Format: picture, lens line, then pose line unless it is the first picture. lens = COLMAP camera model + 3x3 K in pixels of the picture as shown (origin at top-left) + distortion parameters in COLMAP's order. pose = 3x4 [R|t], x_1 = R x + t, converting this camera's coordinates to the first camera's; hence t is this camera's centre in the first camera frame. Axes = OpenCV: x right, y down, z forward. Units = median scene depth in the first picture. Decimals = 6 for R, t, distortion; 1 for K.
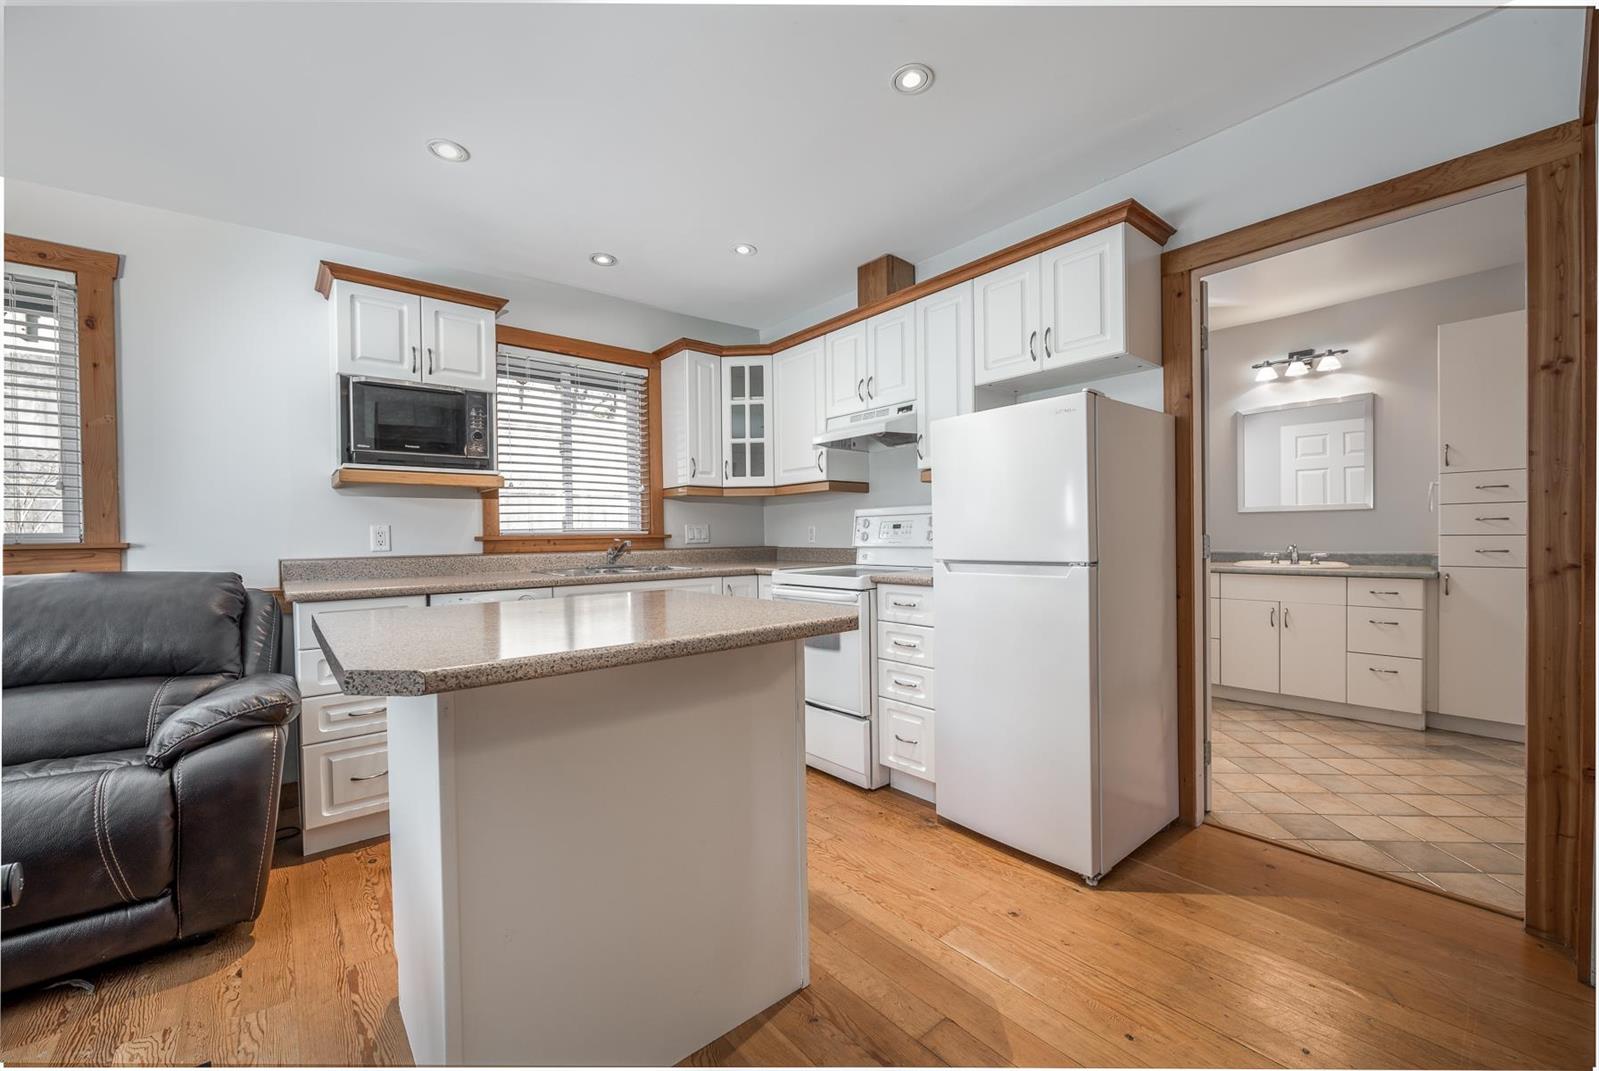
lens RADIAL K [[643.5, 0, 797.1], [0, 643.5, 537.3], [0, 0, 1]] dist [-0.009401, -0.000102]
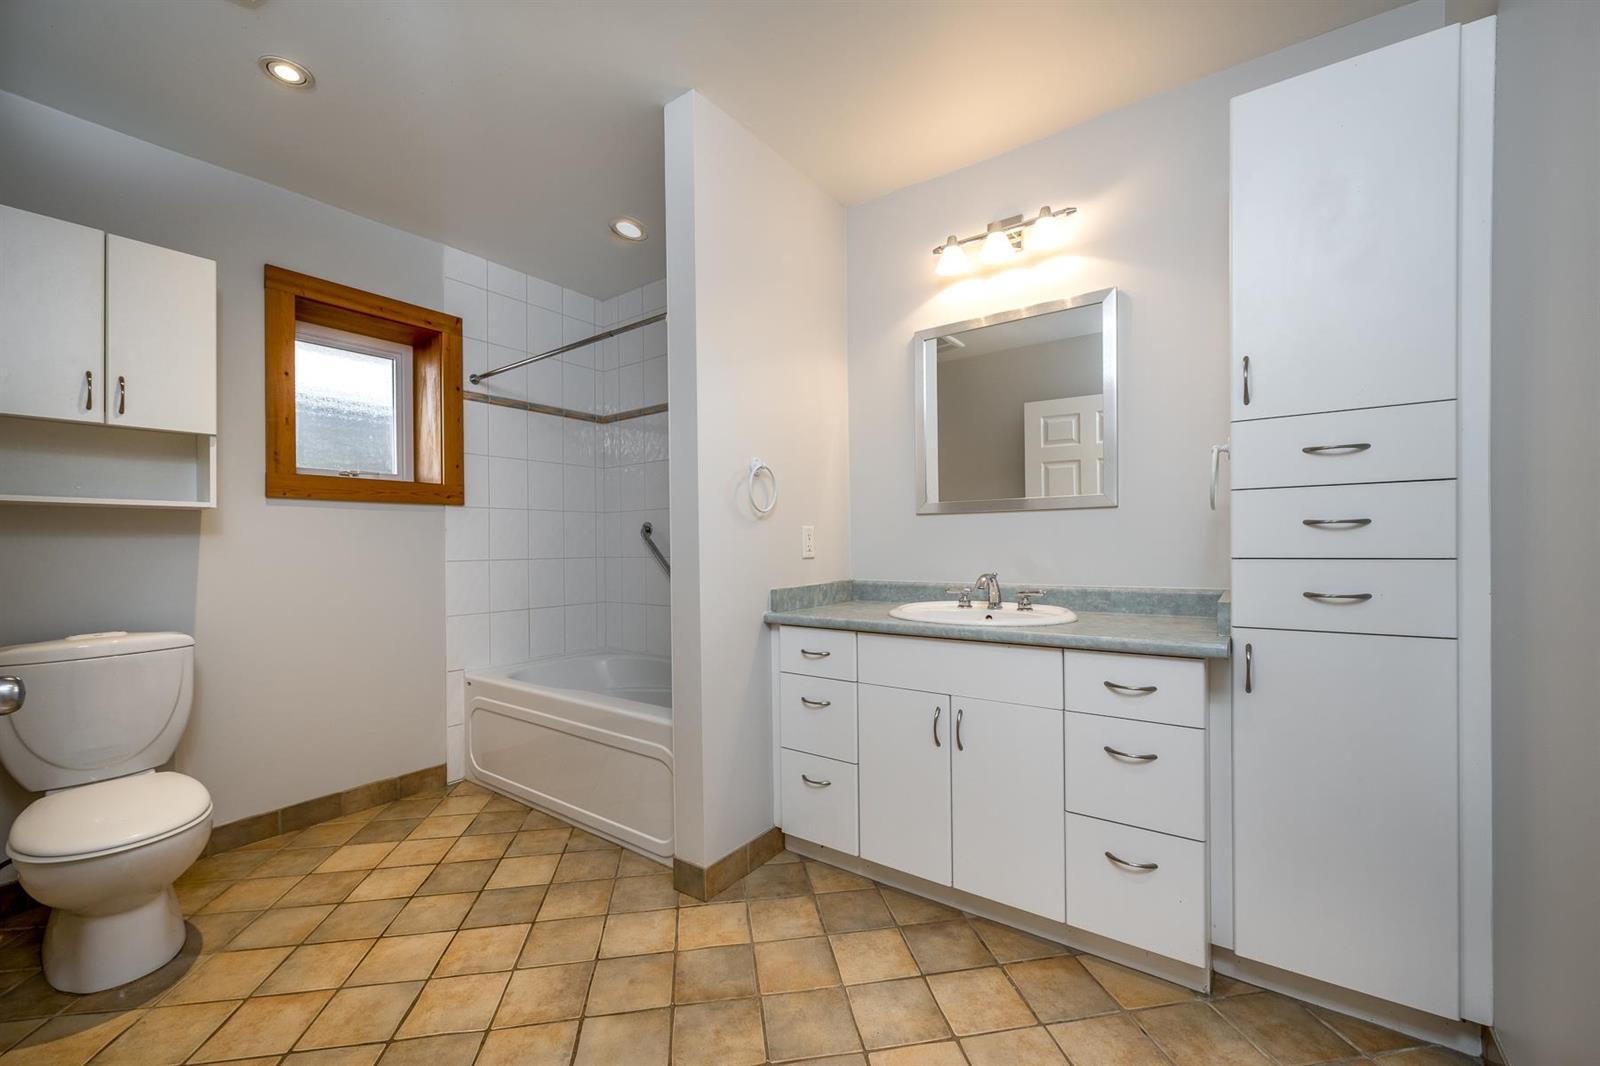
lens RADIAL K [[643.9, 0, 802.6], [0, 643.9, 535.8], [0, 0, 1]] dist [-0.009401, -0.000102]
pose [[0.971147, 0.000906, 0.238481, 0.572443], [0.002681, 0.999888, -0.014715, -0.012693], [-0.238467, 0.014930, 0.971036, 0.598841]]
